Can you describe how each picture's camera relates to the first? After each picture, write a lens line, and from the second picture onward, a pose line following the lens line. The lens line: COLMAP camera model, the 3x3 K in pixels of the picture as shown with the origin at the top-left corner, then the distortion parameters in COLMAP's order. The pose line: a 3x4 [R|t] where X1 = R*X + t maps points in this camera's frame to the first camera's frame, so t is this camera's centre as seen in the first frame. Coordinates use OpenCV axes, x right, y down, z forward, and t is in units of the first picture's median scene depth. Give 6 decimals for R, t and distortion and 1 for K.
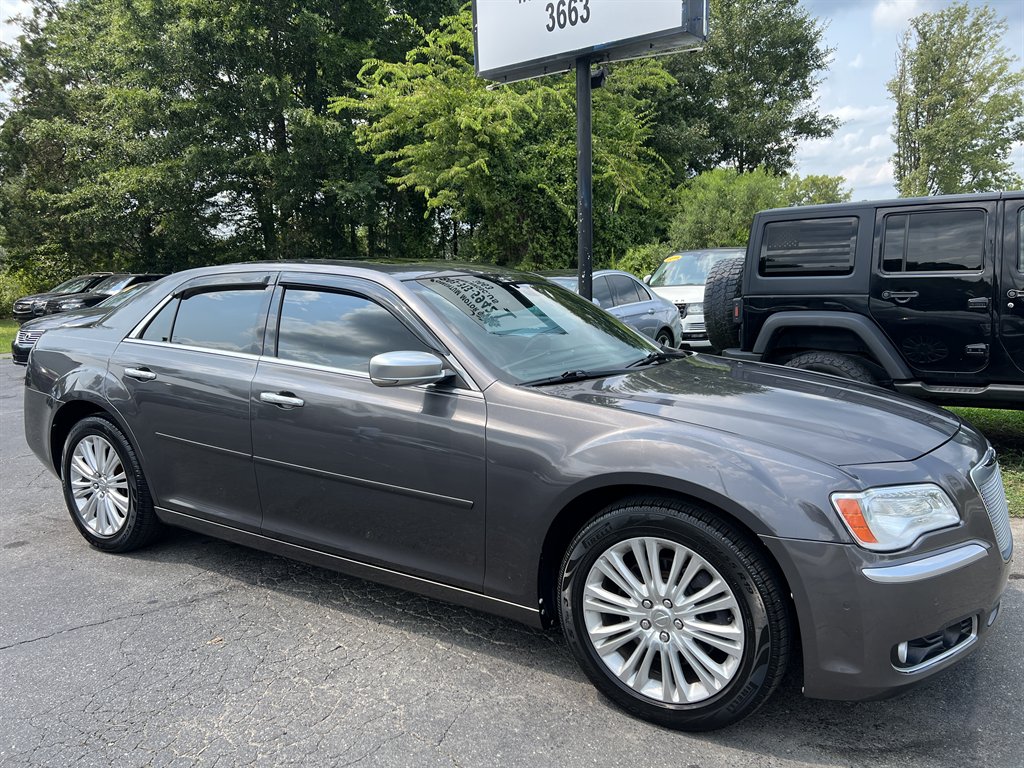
lens RADIAL K [[784.3, 0, 512.0], [0, 784.3, 384.0], [0, 0, 1]] dist [0.006017, -0.007977]
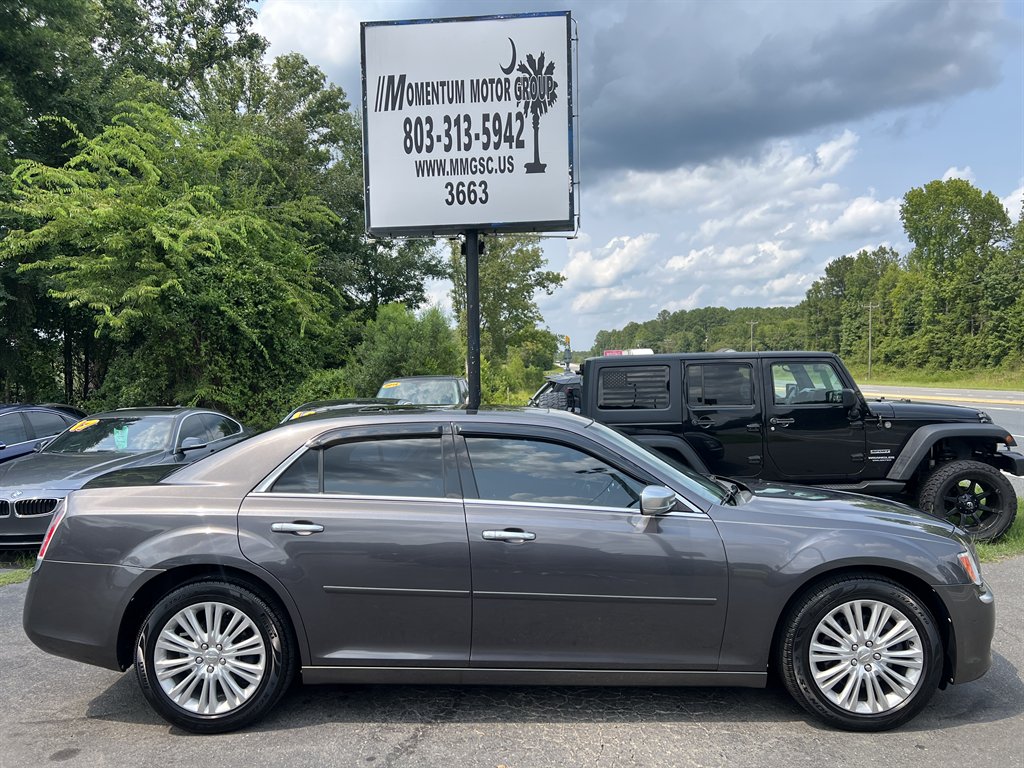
lens RADIAL K [[772.3, 0, 512.0], [0, 772.3, 384.0], [0, 0, 1]] dist [0.064832, -0.082674]
pose [[0.849928, 0.004903, 0.526876, -0.196853], [0.071759, 0.989563, -0.124965, -0.012716], [-0.521989, 0.144019, 0.840705, 0.004563]]
